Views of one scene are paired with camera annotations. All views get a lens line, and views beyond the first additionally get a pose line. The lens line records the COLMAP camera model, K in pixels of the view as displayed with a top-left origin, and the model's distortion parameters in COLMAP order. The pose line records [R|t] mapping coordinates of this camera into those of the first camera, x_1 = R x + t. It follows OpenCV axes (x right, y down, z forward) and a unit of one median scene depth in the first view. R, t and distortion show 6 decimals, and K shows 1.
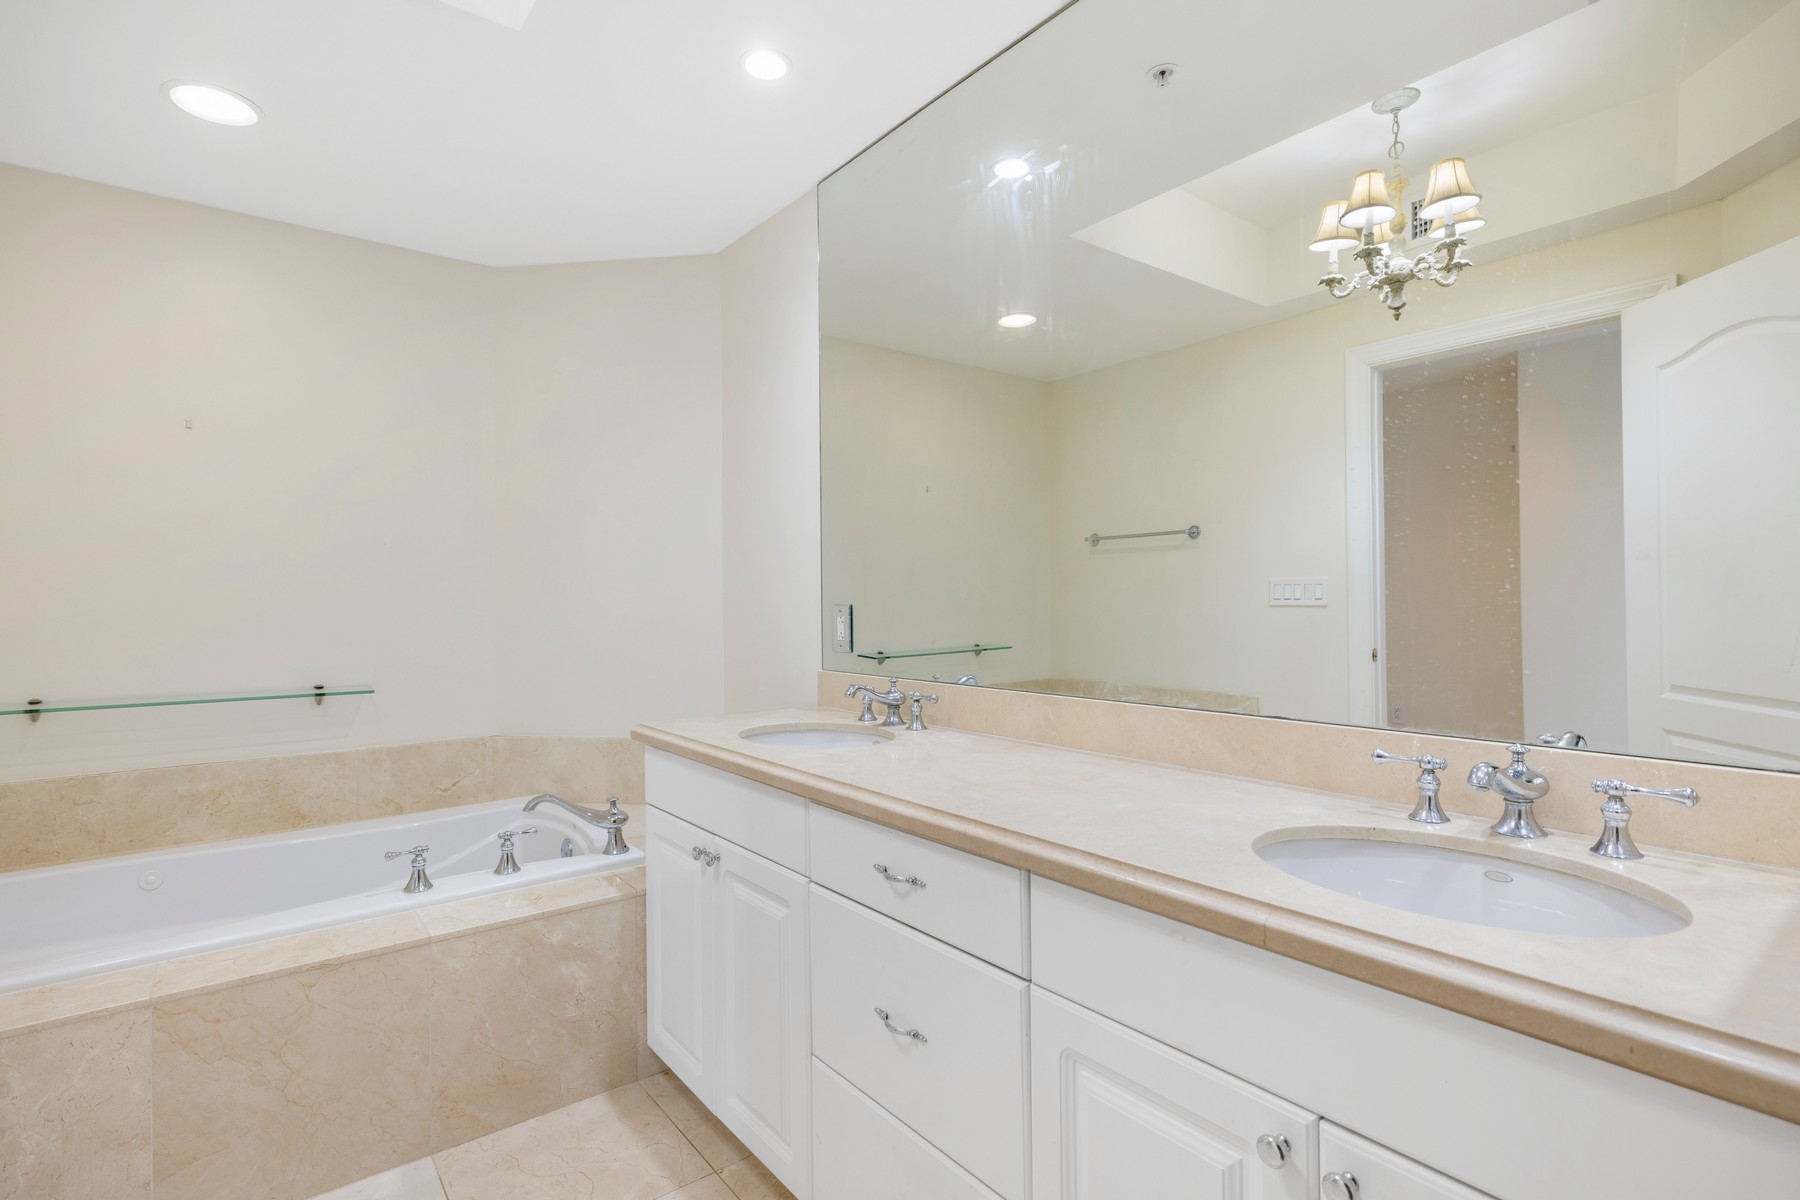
lens RADIAL K [[868.5, 0, 858.0], [0, 868.5, 595.2], [0, 0, 1]] dist [-0.002208, 0.000172]
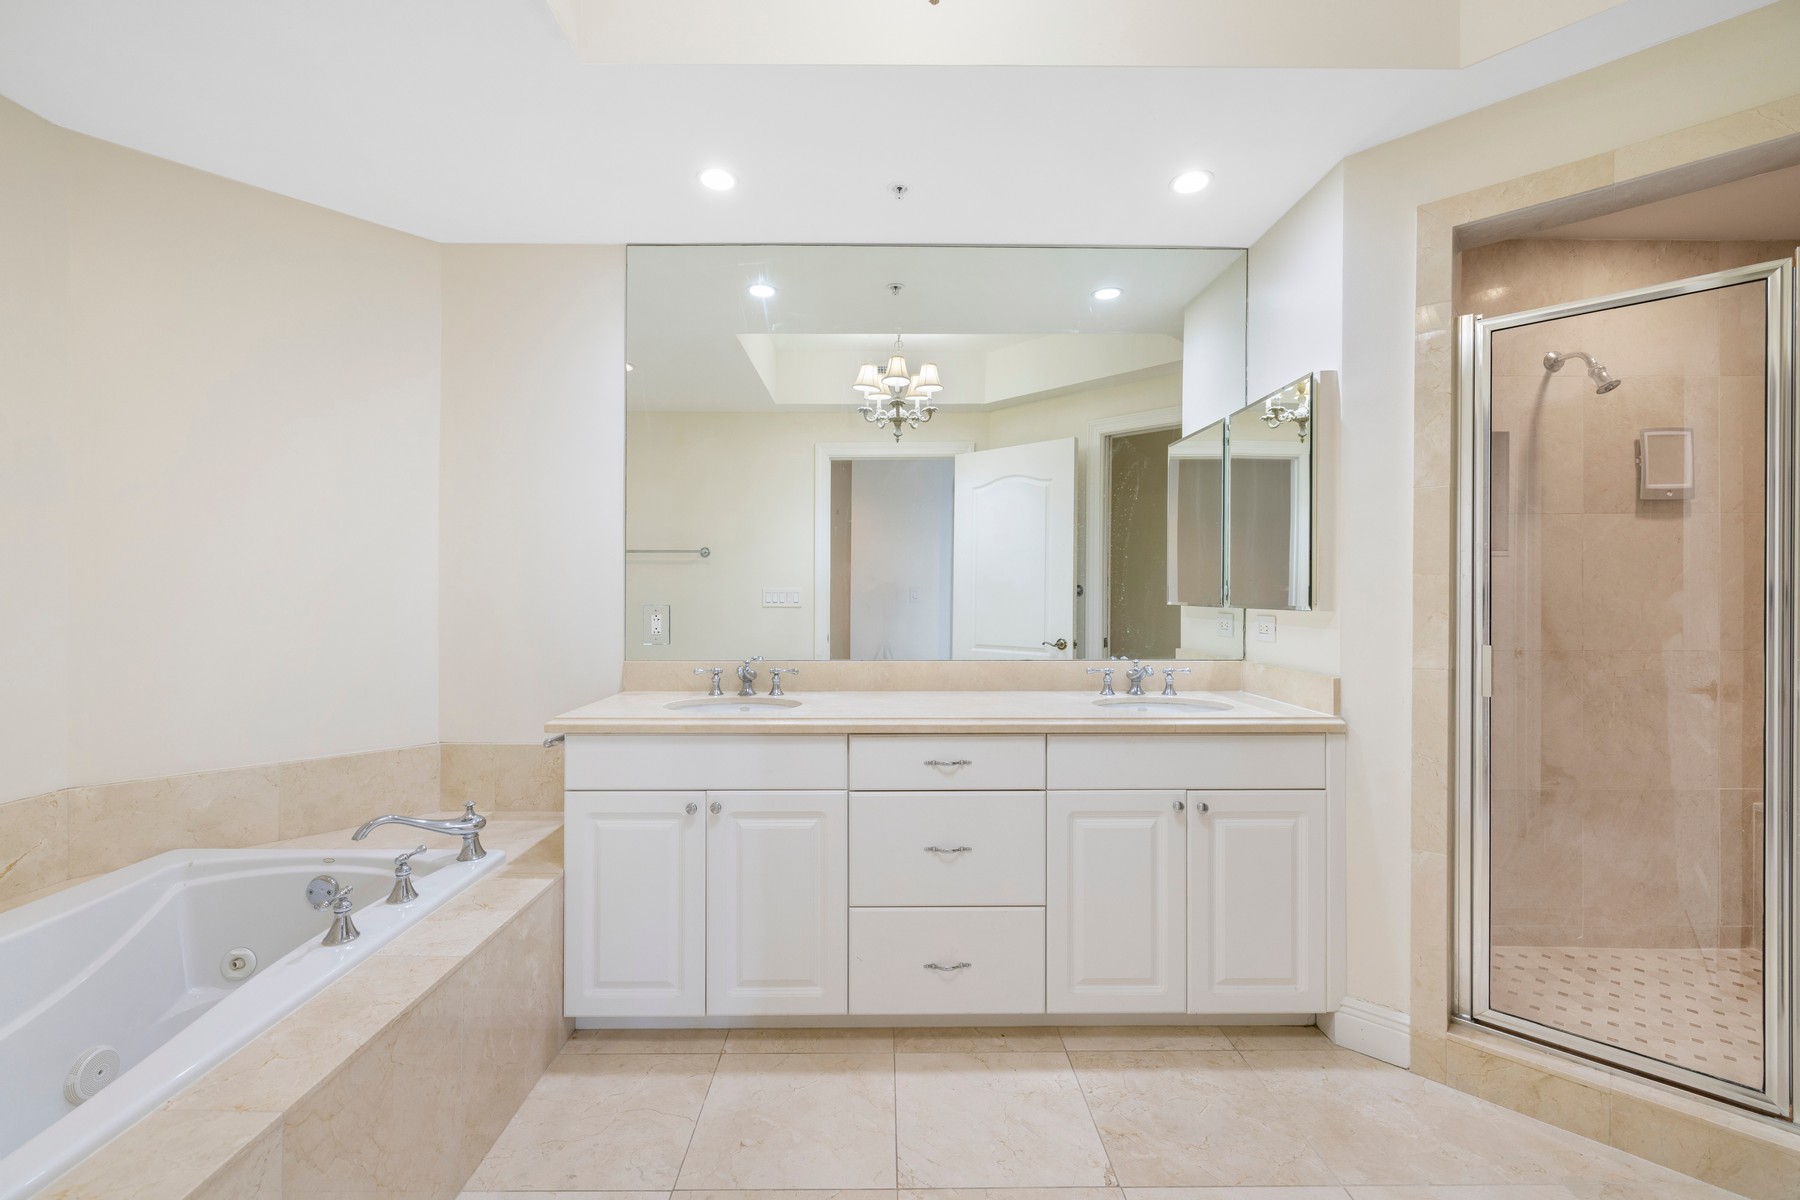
lens RADIAL K [[755.6, 0, 901.4], [0, 755.6, 597.8], [0, 0, 1]] dist [0.001172, 0.000324]
pose [[0.594562, 0.009794, 0.803990, -0.666096], [-0.009243, 0.999943, -0.005346, 0.002481], [-0.803996, -0.004252, 0.594619, 0.100849]]
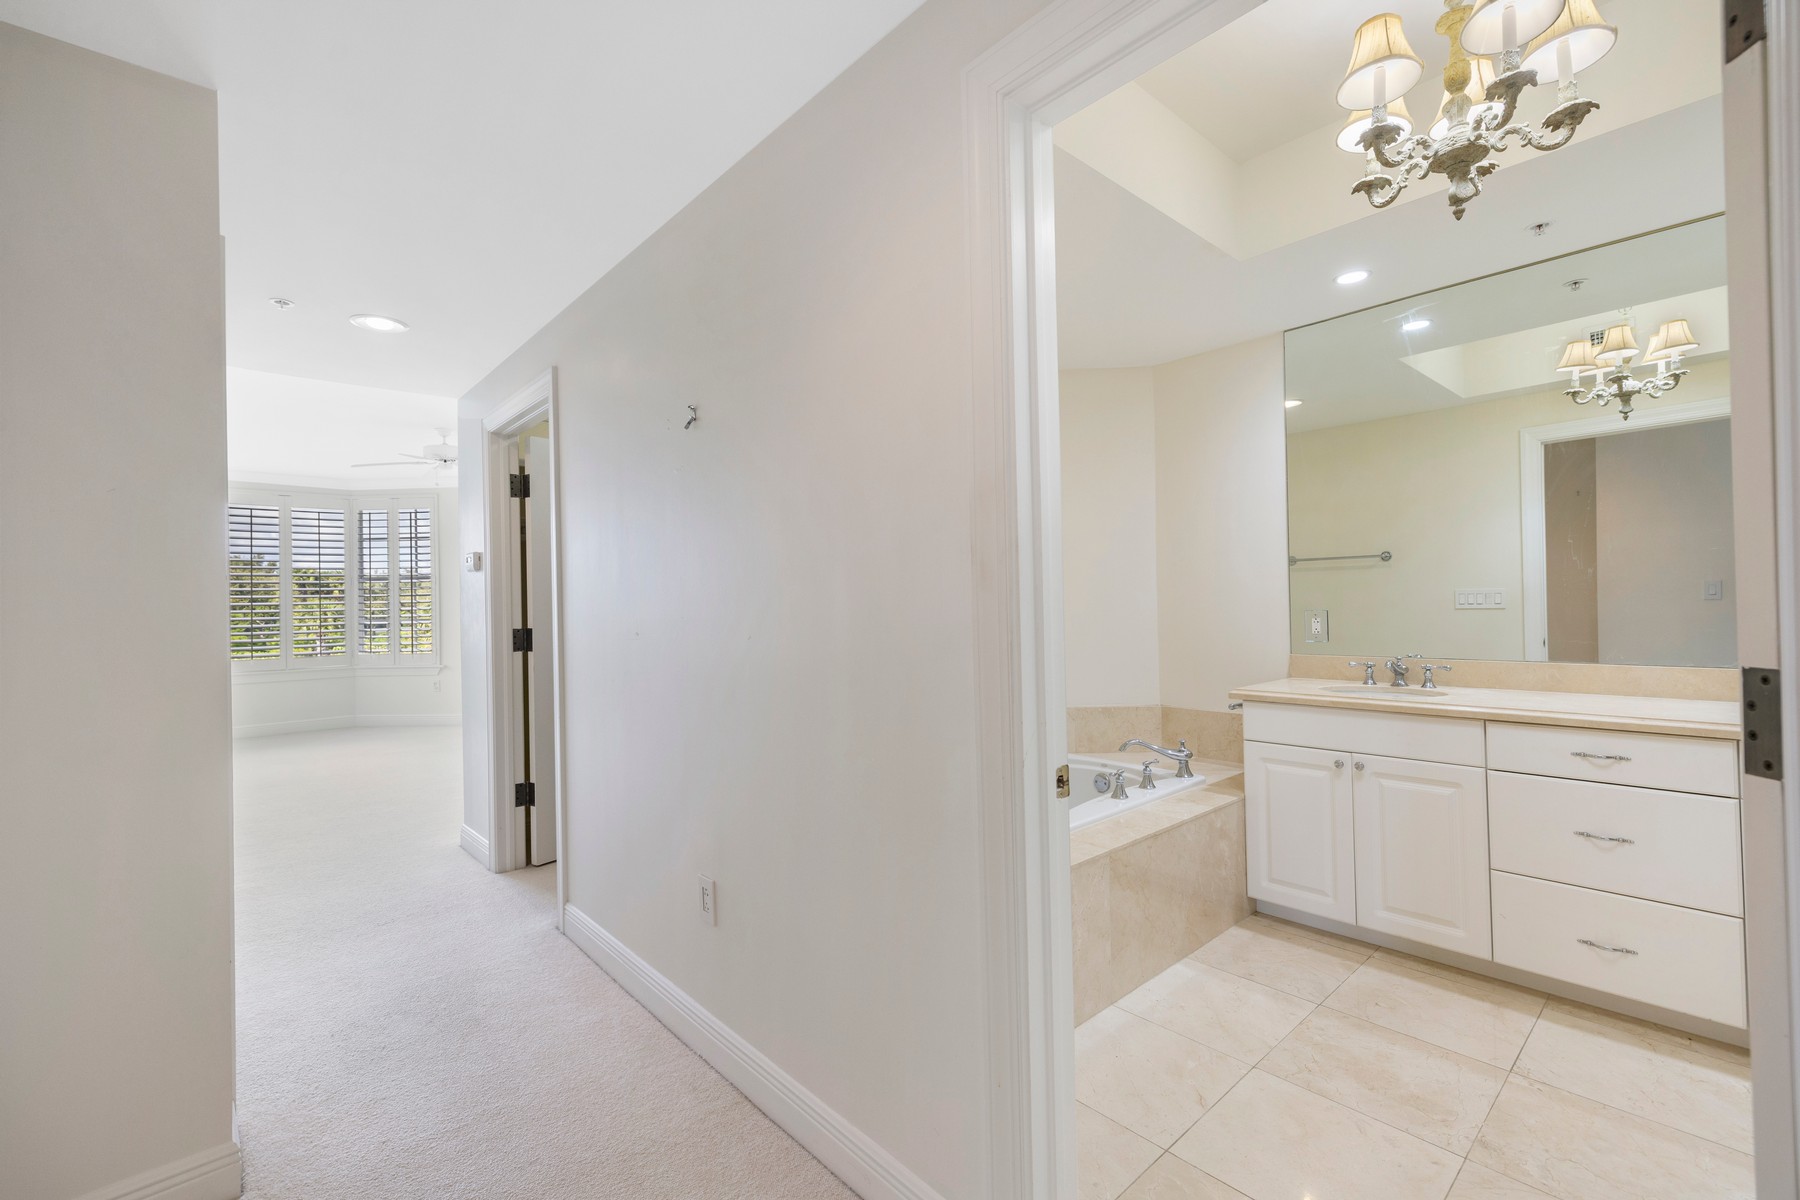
lens RADIAL K [[755.6, 0, 887.7], [0, 755.6, 596.0], [0, 0, 1]] dist [0.001172, 0.000324]
pose [[0.998210, -0.010288, 0.058922, -0.851137], [0.010895, 0.999891, -0.009989, -0.009887], [-0.058812, 0.010613, 0.998213, -0.280411]]
